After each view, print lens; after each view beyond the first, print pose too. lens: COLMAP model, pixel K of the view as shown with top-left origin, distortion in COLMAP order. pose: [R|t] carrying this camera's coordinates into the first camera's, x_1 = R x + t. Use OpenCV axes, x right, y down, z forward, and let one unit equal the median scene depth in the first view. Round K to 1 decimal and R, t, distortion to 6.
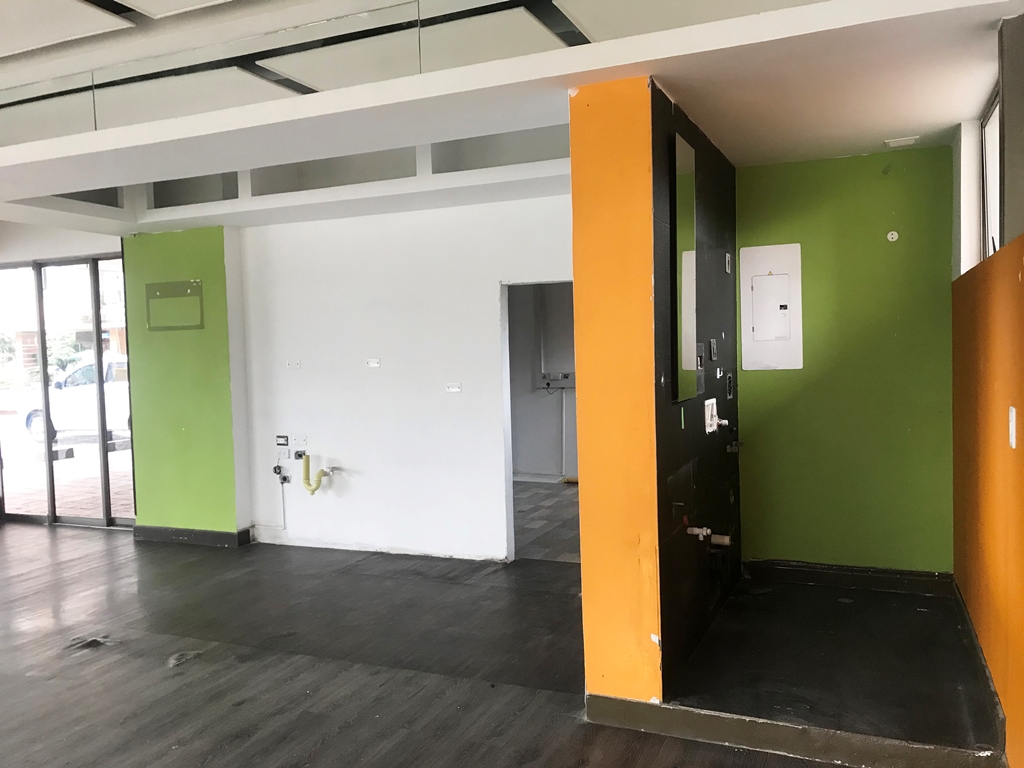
lens RADIAL K [[842.1, 0, 514.8], [0, 842.1, 384.4], [0, 0, 1]] dist [0.012961, 0.005291]
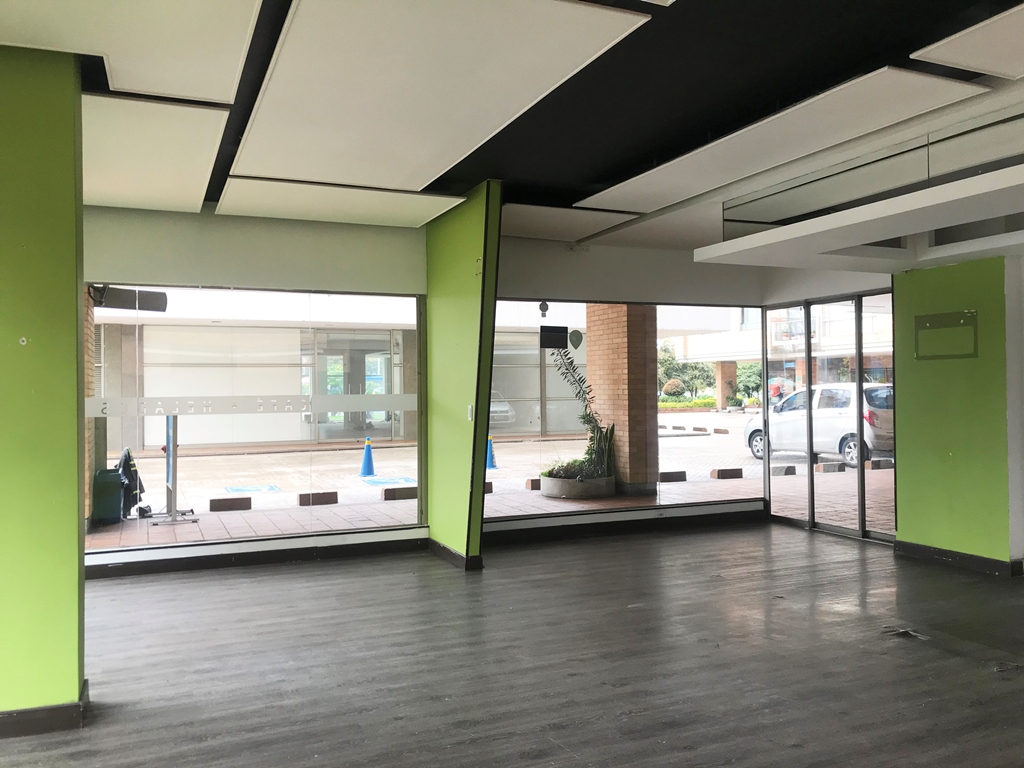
lens RADIAL K [[836.2, 0, 506.6], [0, 836.2, 383.2], [0, 0, 1]] dist [0.048076, -0.059242]
pose [[0.725347, 0.015034, -0.688220, -0.103414], [-0.040043, 0.998990, -0.020380, 0.012701], [0.687218, 0.042341, 0.725216, -0.187128]]
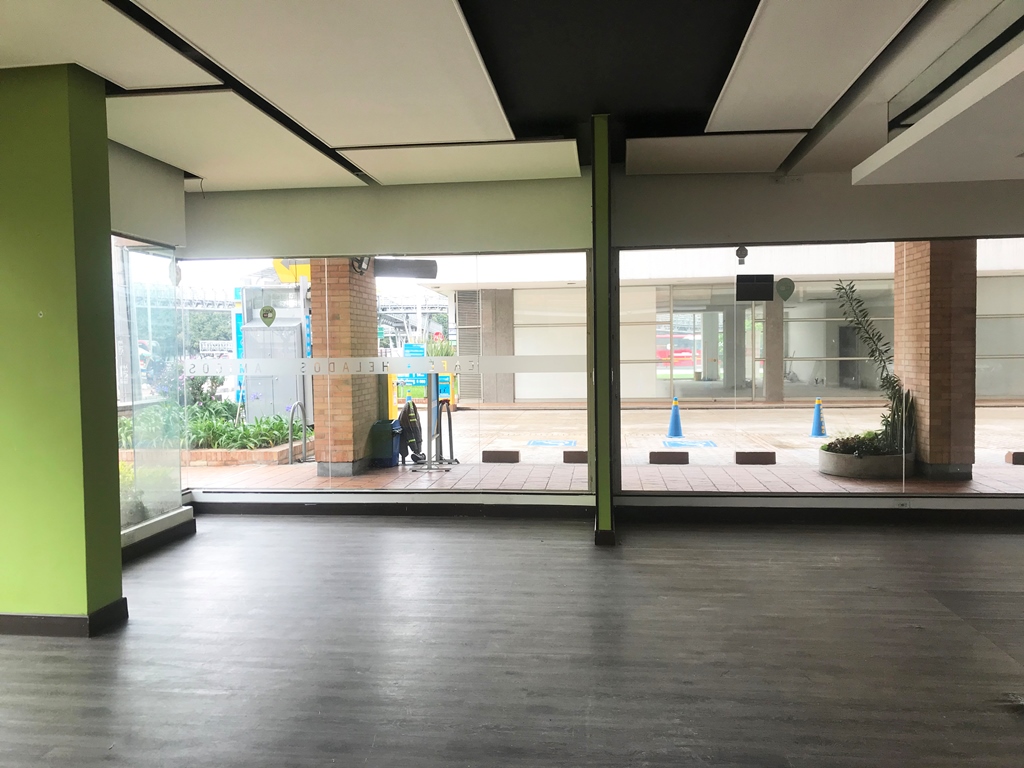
lens RADIAL K [[836.2, 0, 506.6], [0, 836.2, 383.2], [0, 0, 1]] dist [0.048076, -0.059242]
pose [[0.282662, 0.060618, -0.957302, 0.084329], [-0.036822, 0.997951, 0.052320, -0.014900], [0.958513, 0.020461, 0.284315, 0.293158]]
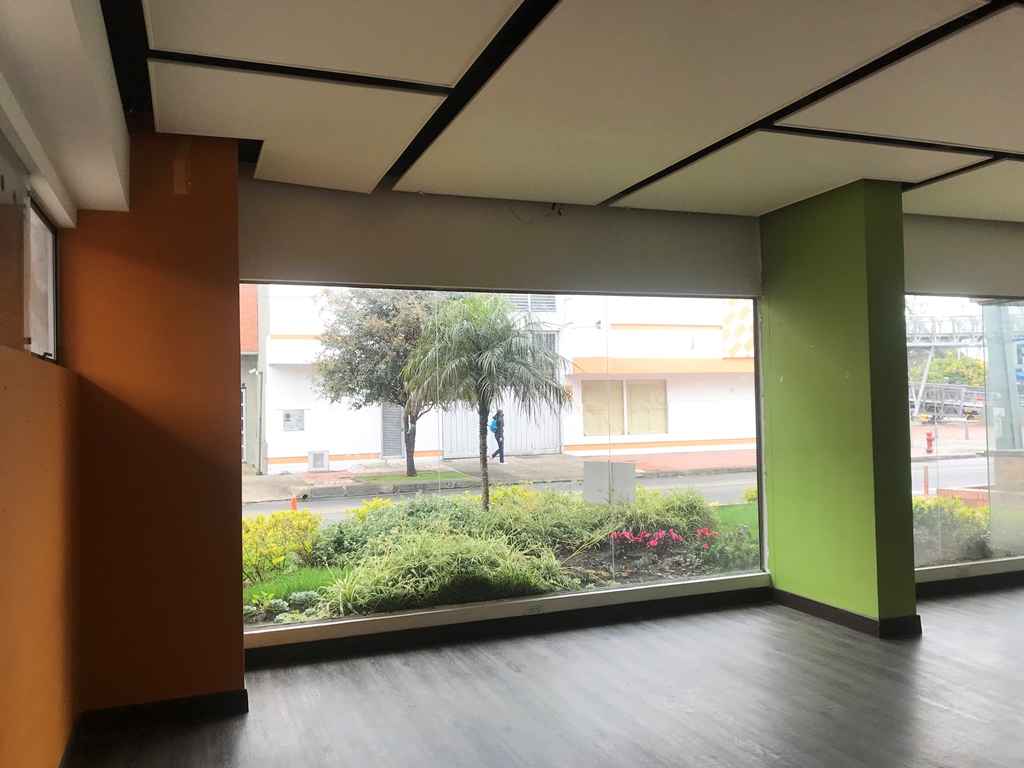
lens RADIAL K [[836.2, 0, 506.6], [0, 836.2, 383.2], [0, 0, 1]] dist [0.048076, -0.059242]
pose [[-0.716945, 0.022740, -0.696759, 0.220690], [0.008463, 0.999678, 0.023918, -0.043531], [0.697078, 0.011251, -0.716907, 0.580313]]
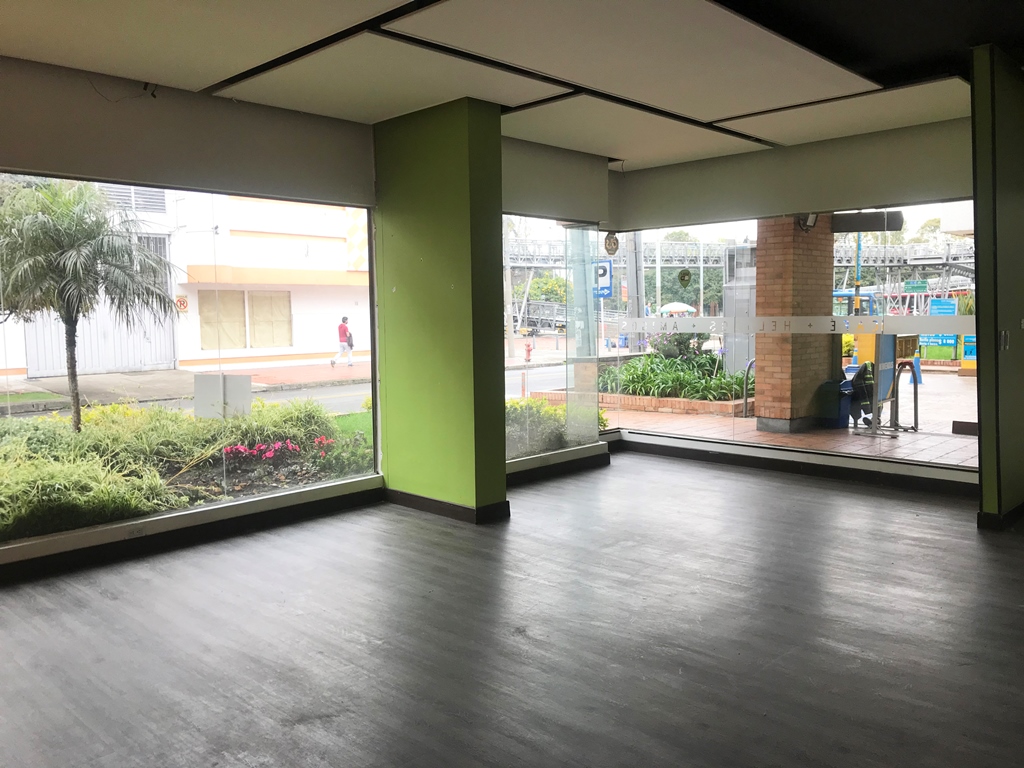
lens RADIAL K [[836.2, 0, 506.6], [0, 836.2, 383.2], [0, 0, 1]] dist [0.048076, -0.059242]
pose [[-0.355736, 0.109180, -0.928187, 0.202989], [-0.019194, 0.992090, 0.124053, -0.035661], [0.934389, 0.061945, -0.350827, 0.590924]]
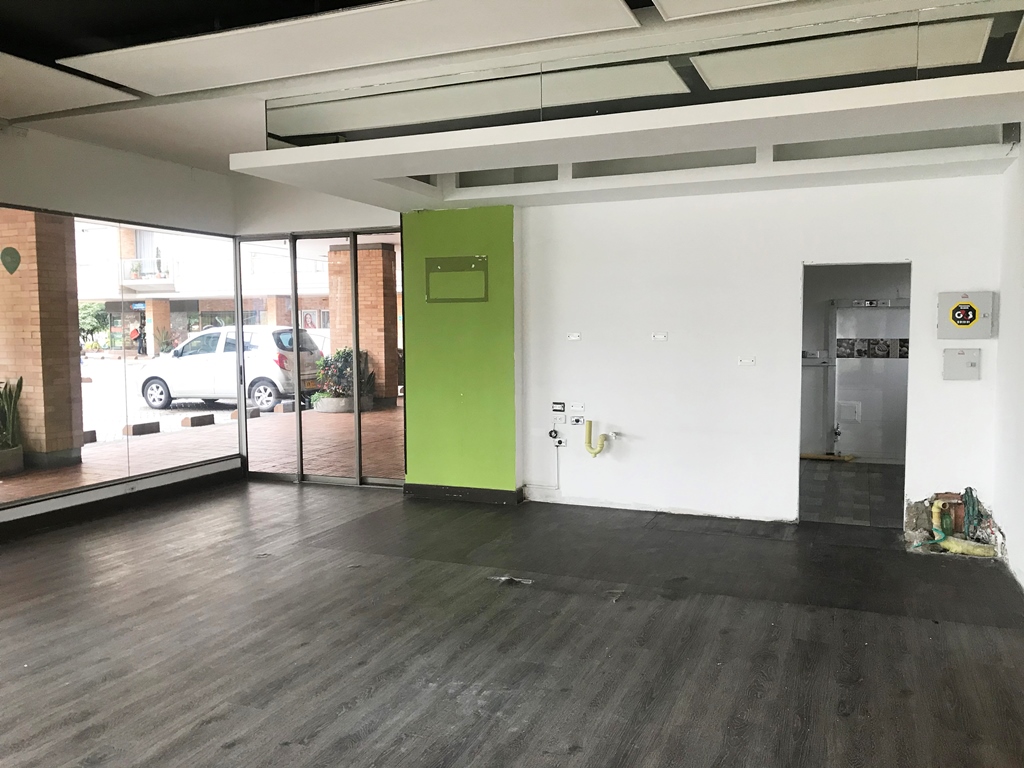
lens RADIAL K [[837.5, 0, 507.1], [0, 837.5, 383.8], [0, 0, 1]] dist [0.045331, -0.060715]
pose [[0.999739, 0.020445, 0.010151, -0.477061], [-0.020676, 0.999517, 0.023222, 0.018243], [-0.009671, -0.023426, 0.999679, -0.089334]]
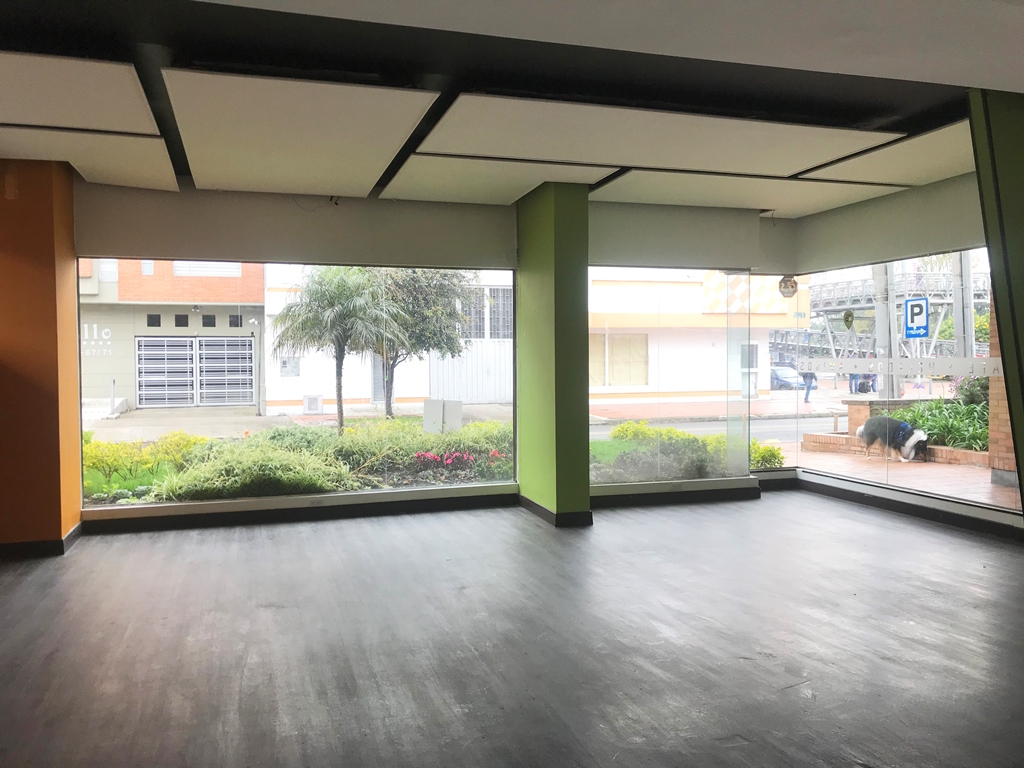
lens RADIAL K [[837.5, 0, 507.1], [0, 837.5, 383.8], [0, 0, 1]] dist [0.045331, -0.060715]
pose [[-0.760491, 0.051303, -0.647318, 0.115621], [-0.002060, 0.996678, 0.081411, -0.050818], [0.649345, 0.063246, -0.757860, 1.196582]]
